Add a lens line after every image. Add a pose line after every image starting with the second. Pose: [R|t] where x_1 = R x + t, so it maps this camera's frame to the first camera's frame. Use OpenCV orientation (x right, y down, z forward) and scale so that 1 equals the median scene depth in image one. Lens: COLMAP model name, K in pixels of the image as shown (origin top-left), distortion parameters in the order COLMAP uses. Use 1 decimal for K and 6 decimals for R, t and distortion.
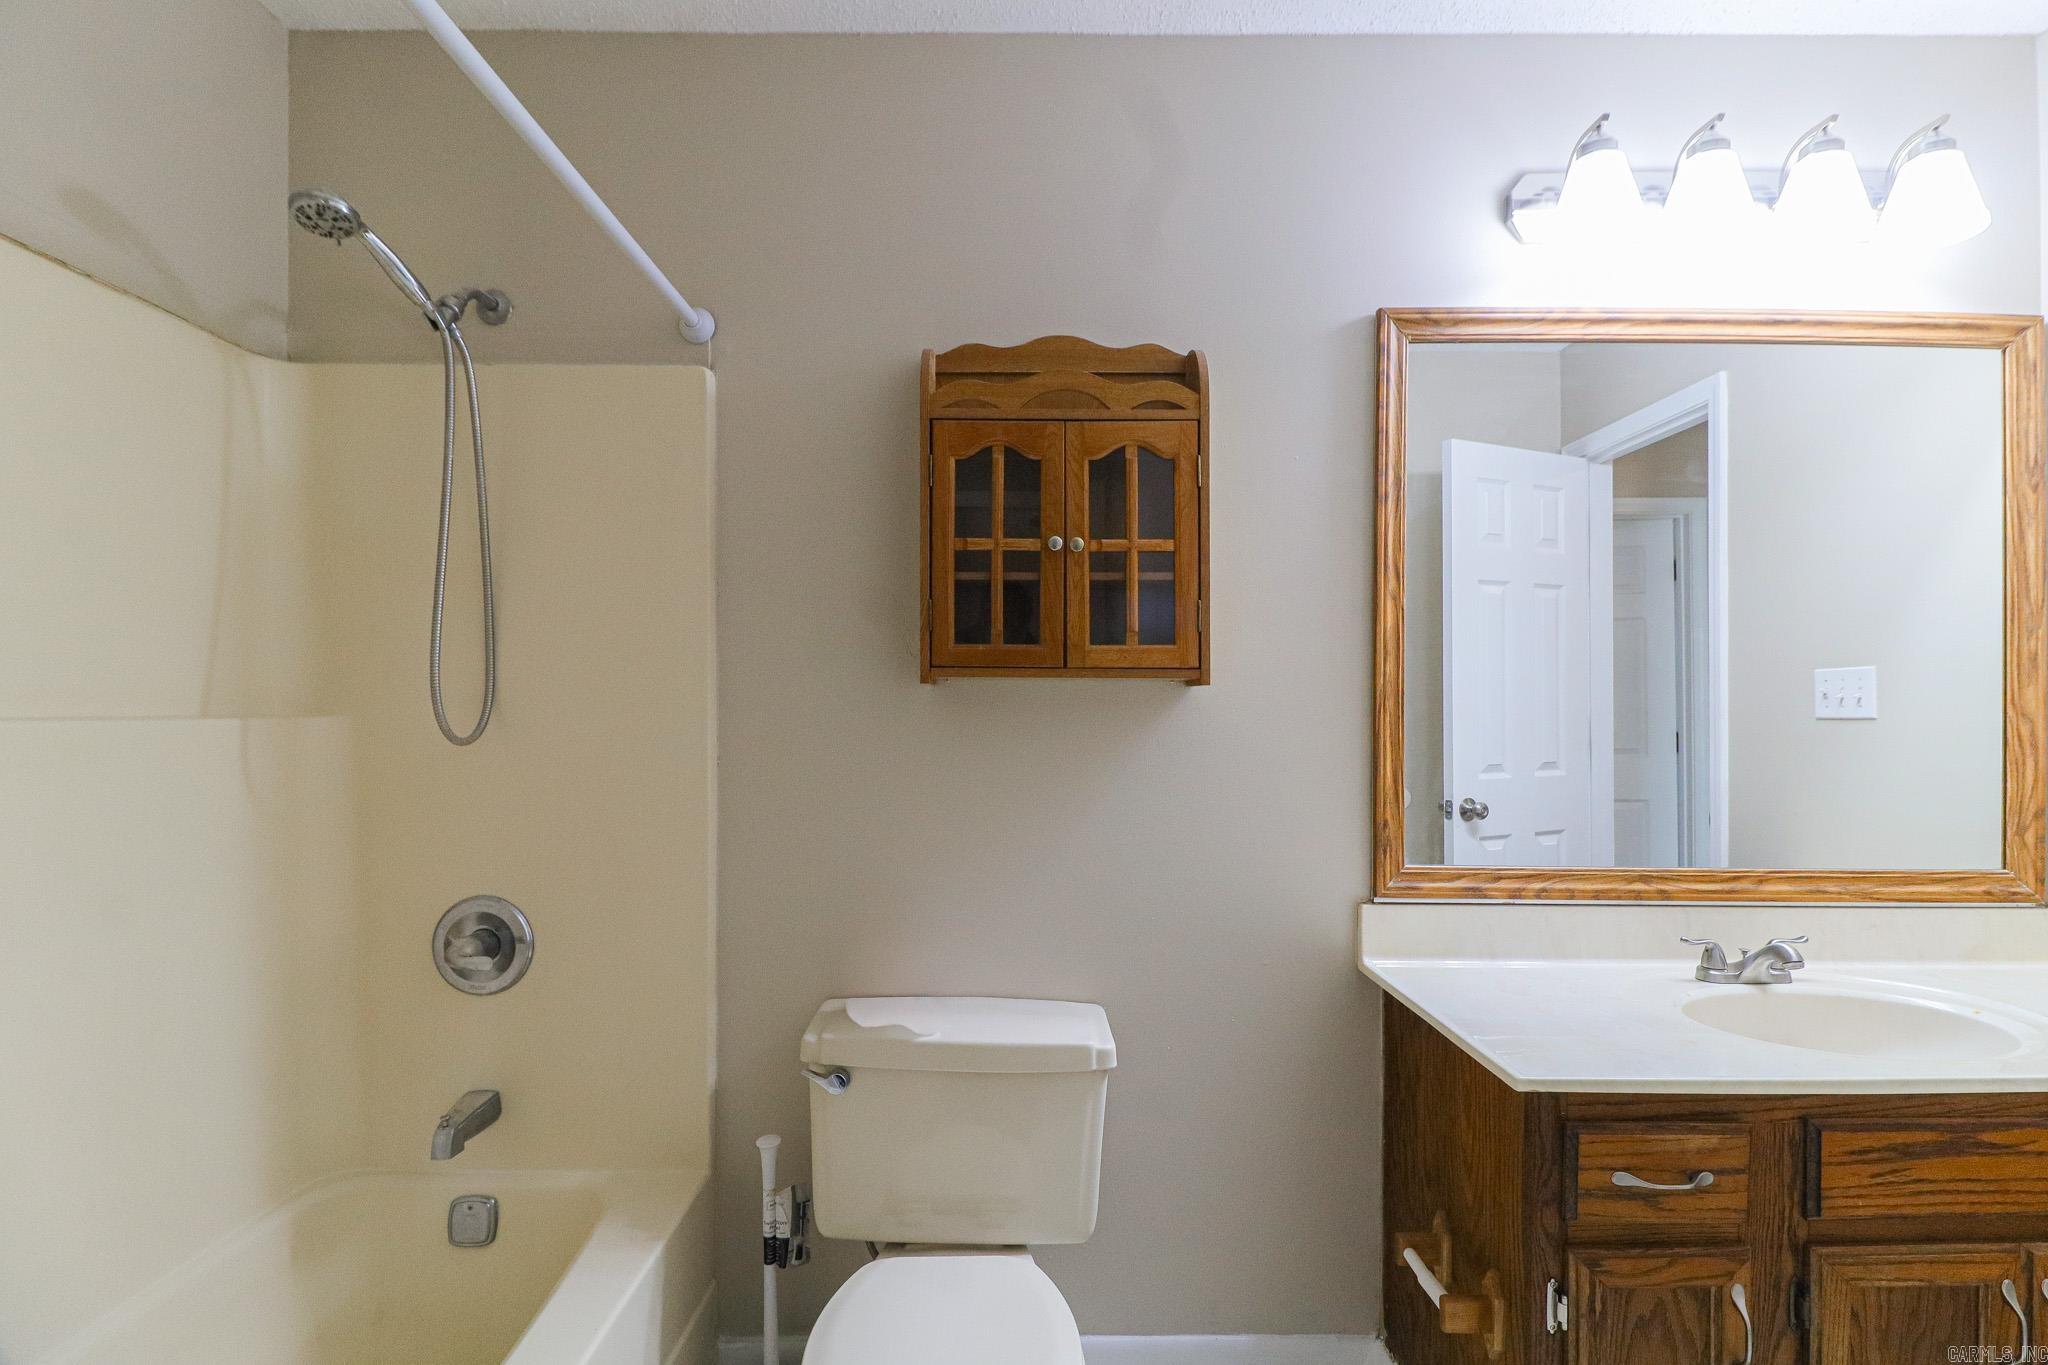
lens RADIAL K [[974.8, 0, 1001.9], [0, 974.8, 710.1], [0, 0, 1]] dist [0.017016, -0.012774]
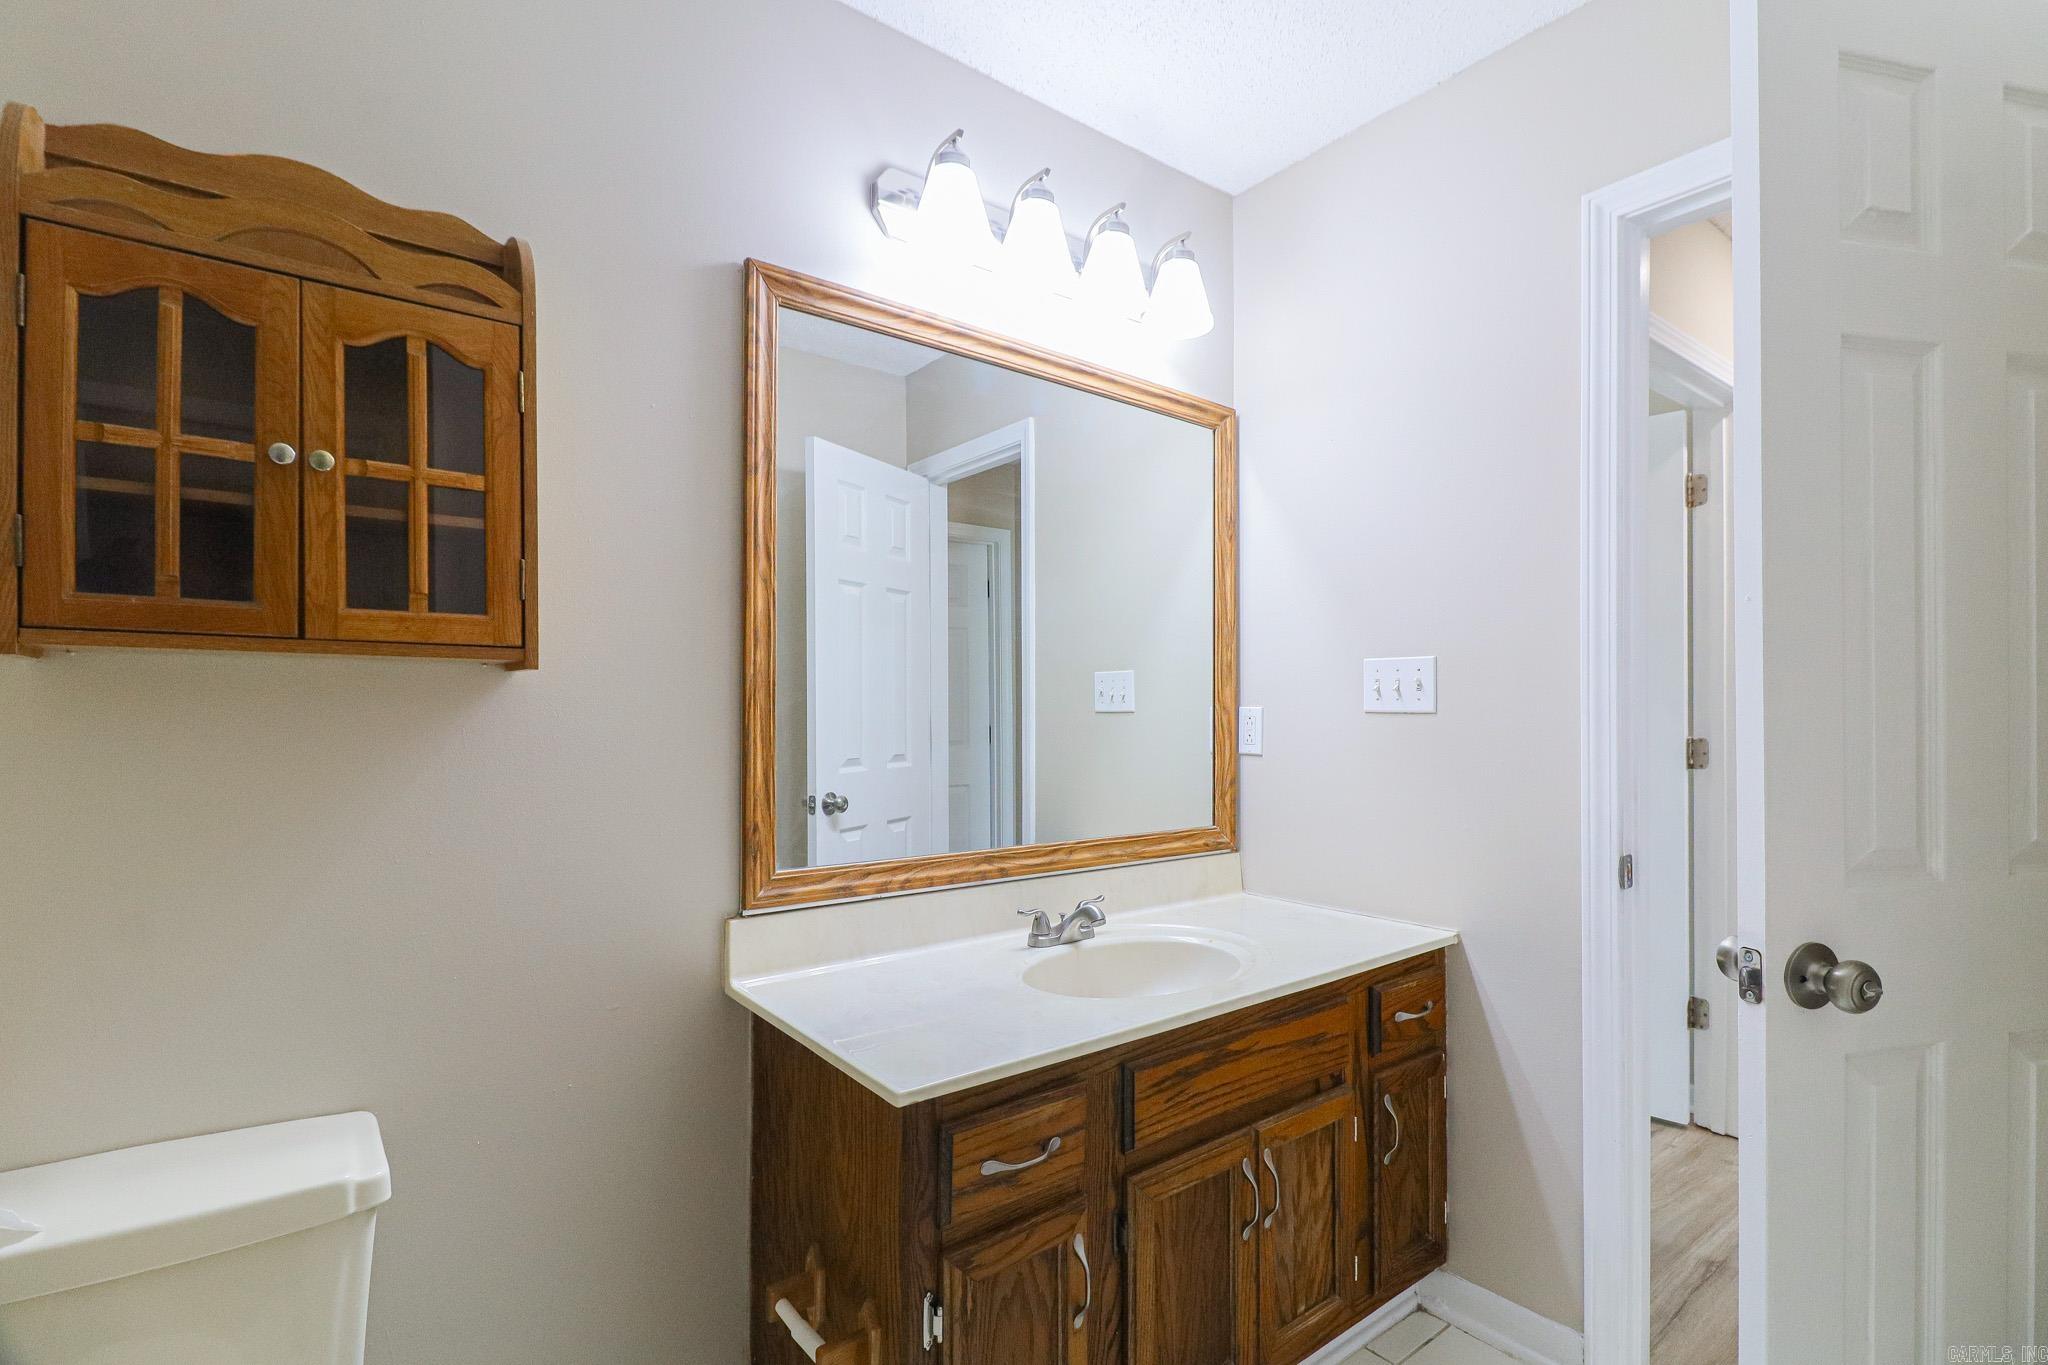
lens RADIAL K [[974.8, 0, 1068.0], [0, 974.8, 708.3], [0, 0, 1]] dist [0.017016, -0.012774]
pose [[0.769991, 0.000016, 0.638055, 0.039575], [0.000757, 0.999999, -0.000938, 0.006792], [-0.638054, 0.001205, 0.769991, 0.124008]]
